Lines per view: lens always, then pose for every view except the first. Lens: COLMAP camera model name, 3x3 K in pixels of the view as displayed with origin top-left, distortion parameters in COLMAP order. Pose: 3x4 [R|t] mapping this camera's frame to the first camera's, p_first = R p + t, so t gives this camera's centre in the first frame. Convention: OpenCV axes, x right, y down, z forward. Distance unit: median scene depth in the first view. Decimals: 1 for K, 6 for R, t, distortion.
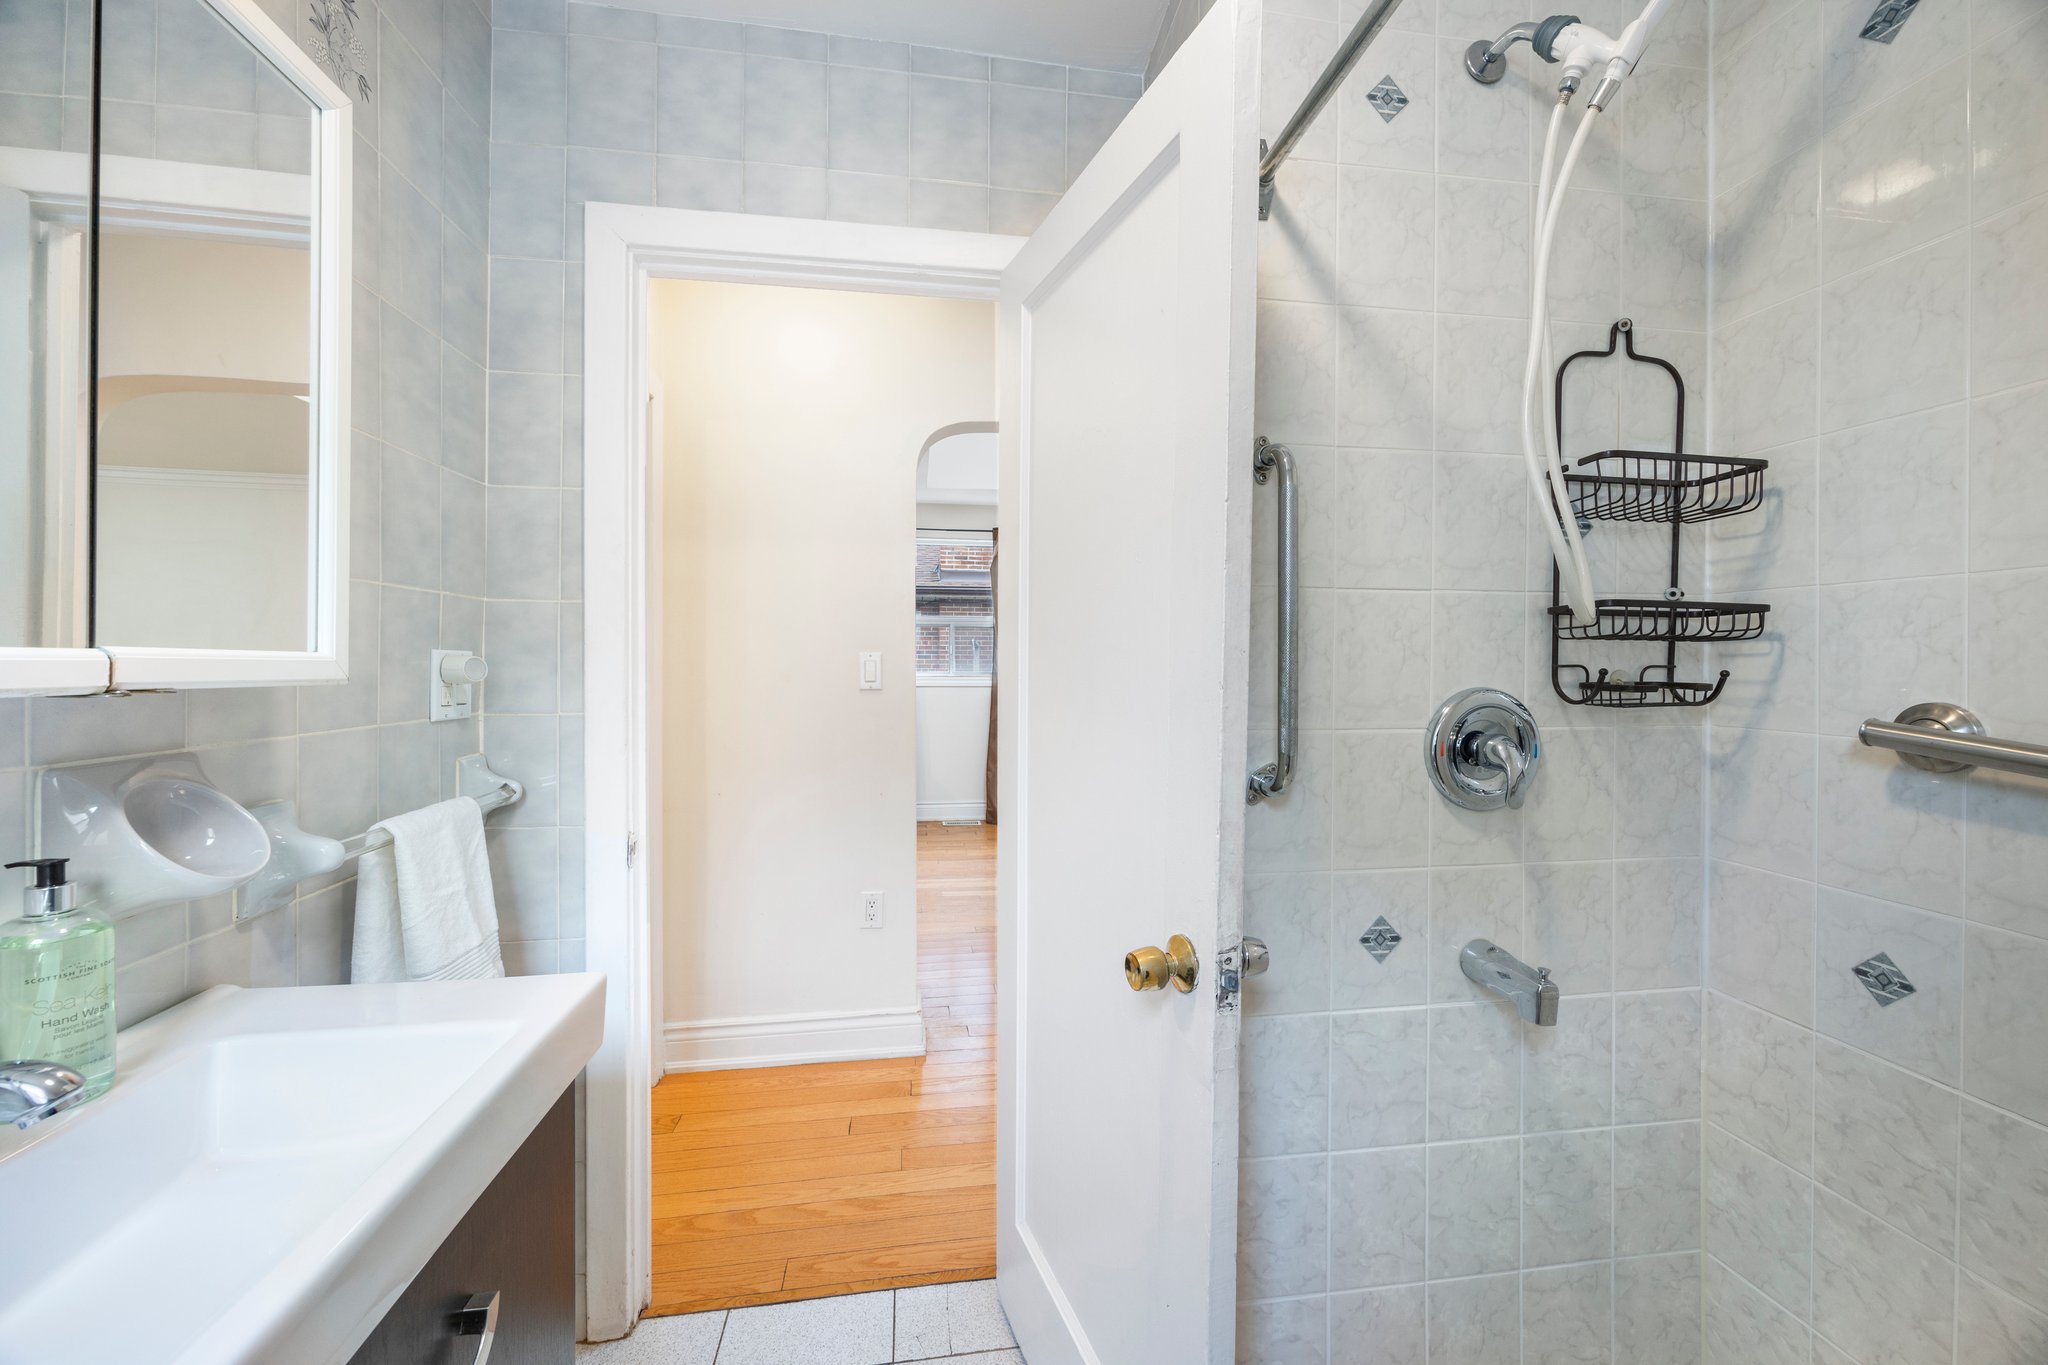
lens RADIAL K [[781.1, 0, 1028.2], [0, 781.1, 675.7], [0, 0, 1]] dist [-0.001694, 0.000301]
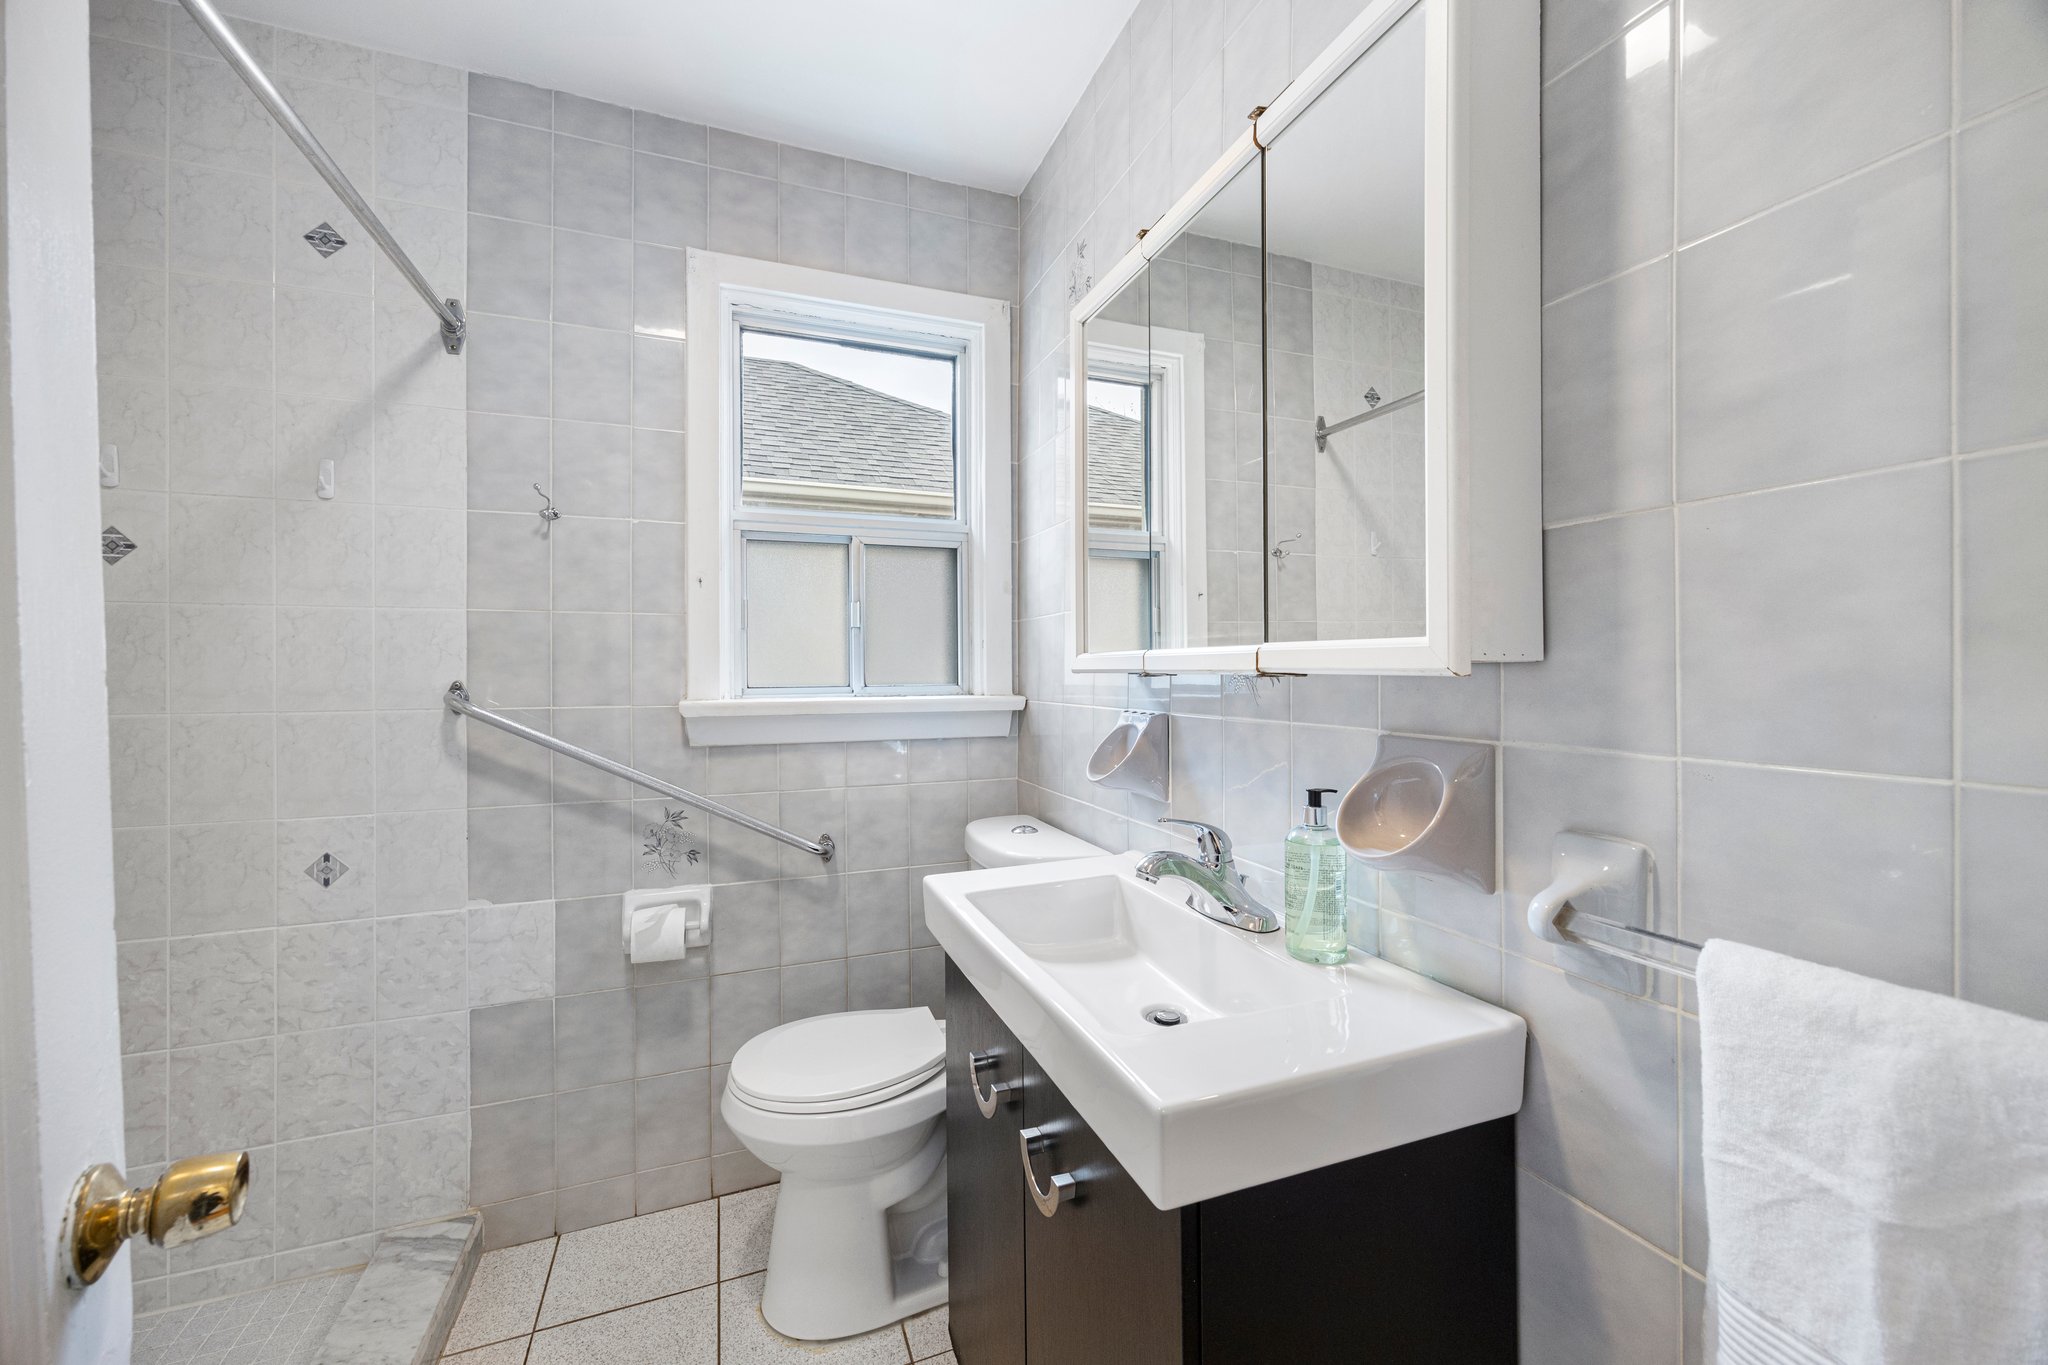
lens RADIAL K [[791.1, 0, 1023.2], [0, 791.1, 656.0], [0, 0, 1]] dist [-0.000966, 0.000056]
pose [[-0.978129, -0.007039, -0.207882, -0.271615], [-0.006625, 0.999974, -0.002688, -0.003551], [0.207895, -0.001252, -0.978150, 1.576032]]
